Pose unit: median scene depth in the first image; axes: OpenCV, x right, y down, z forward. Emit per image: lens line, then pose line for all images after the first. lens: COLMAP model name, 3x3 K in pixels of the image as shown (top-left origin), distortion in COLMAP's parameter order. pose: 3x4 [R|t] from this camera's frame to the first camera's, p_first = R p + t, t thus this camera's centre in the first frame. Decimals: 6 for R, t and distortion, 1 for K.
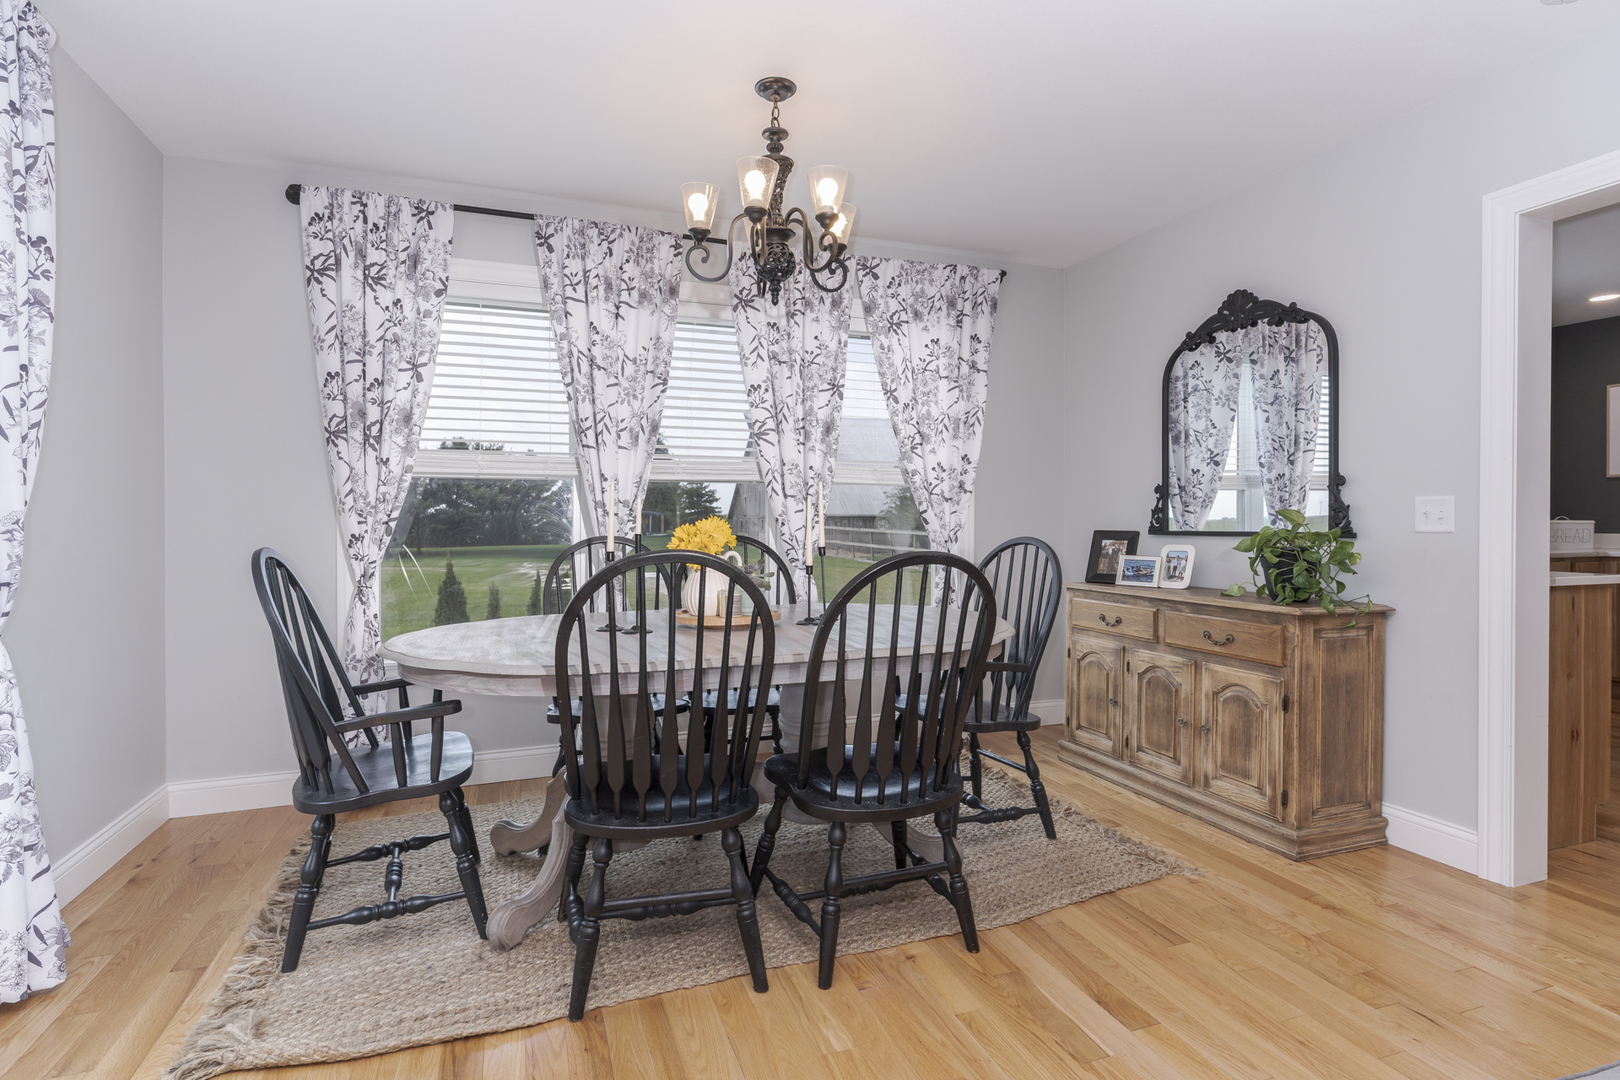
lens RADIAL K [[804.4, 0, 812.0], [0, 804.4, 531.7], [0, 0, 1]] dist [-0.005849, 0.000852]
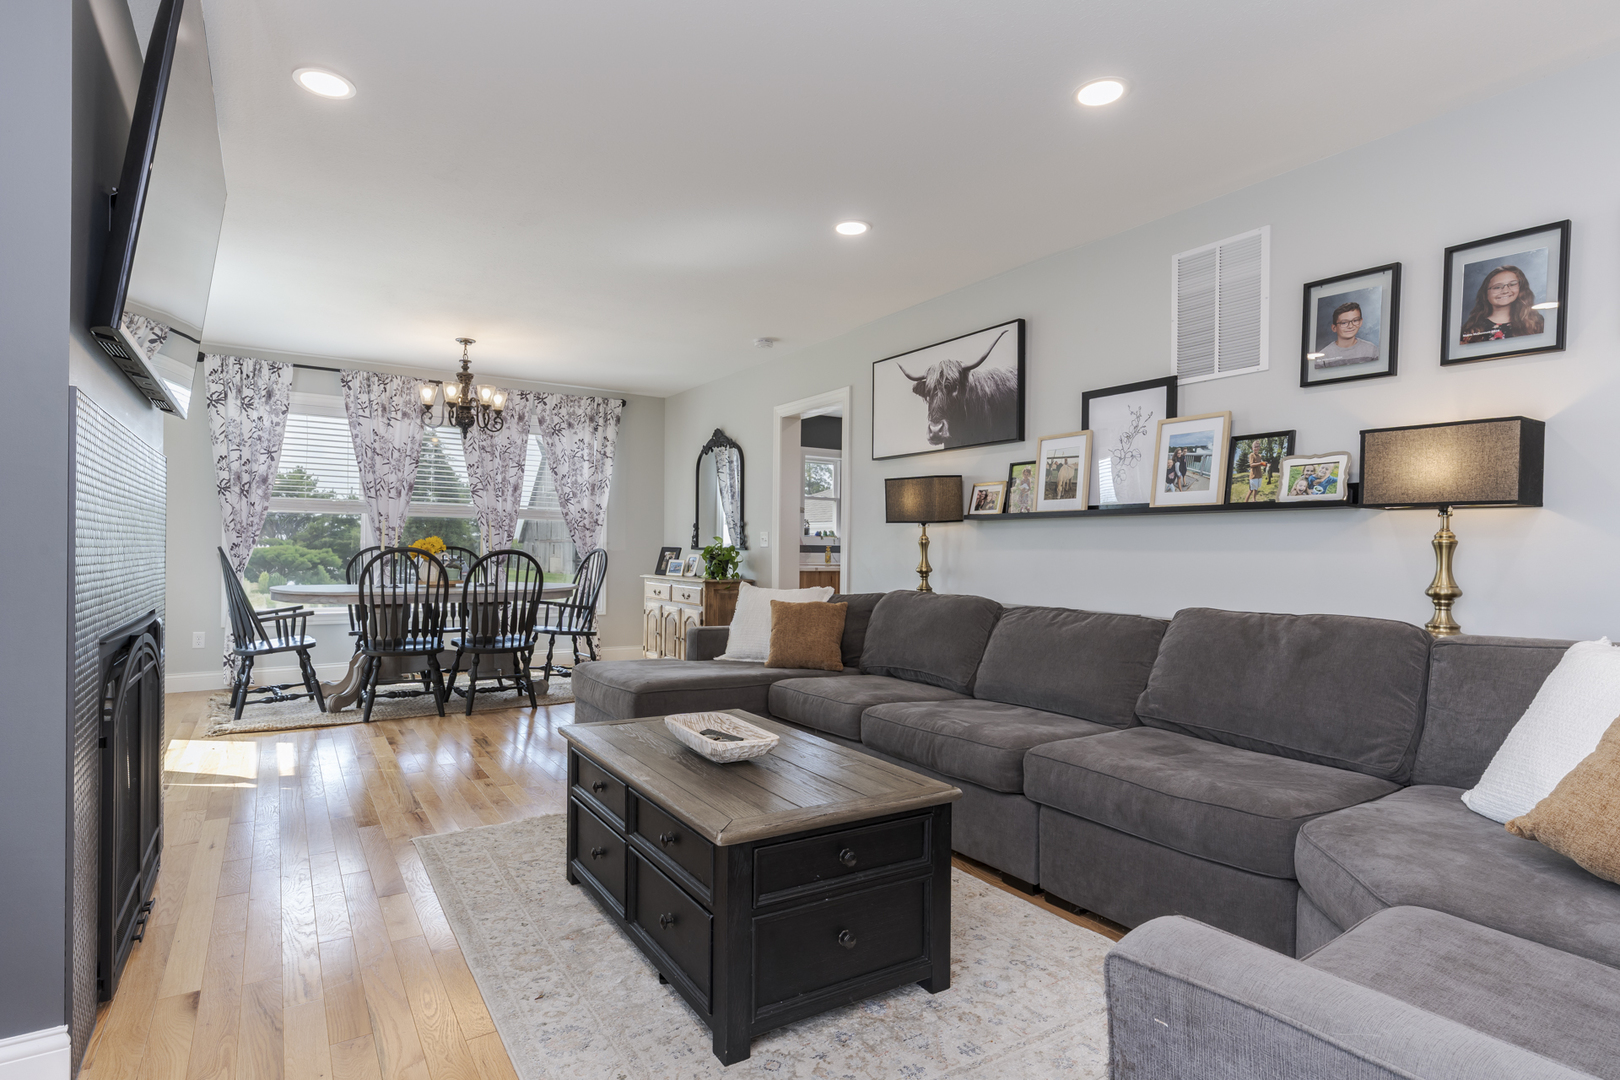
lens RADIAL K [[804.4, 0, 777.4], [0, 804.4, 561.4], [0, 0, 1]] dist [-0.005849, 0.000852]
pose [[0.979474, 0.007698, 0.201421, 0.269065], [-0.008457, 0.999960, 0.002909, 0.027970], [-0.201391, -0.004552, 0.979500, -1.011815]]
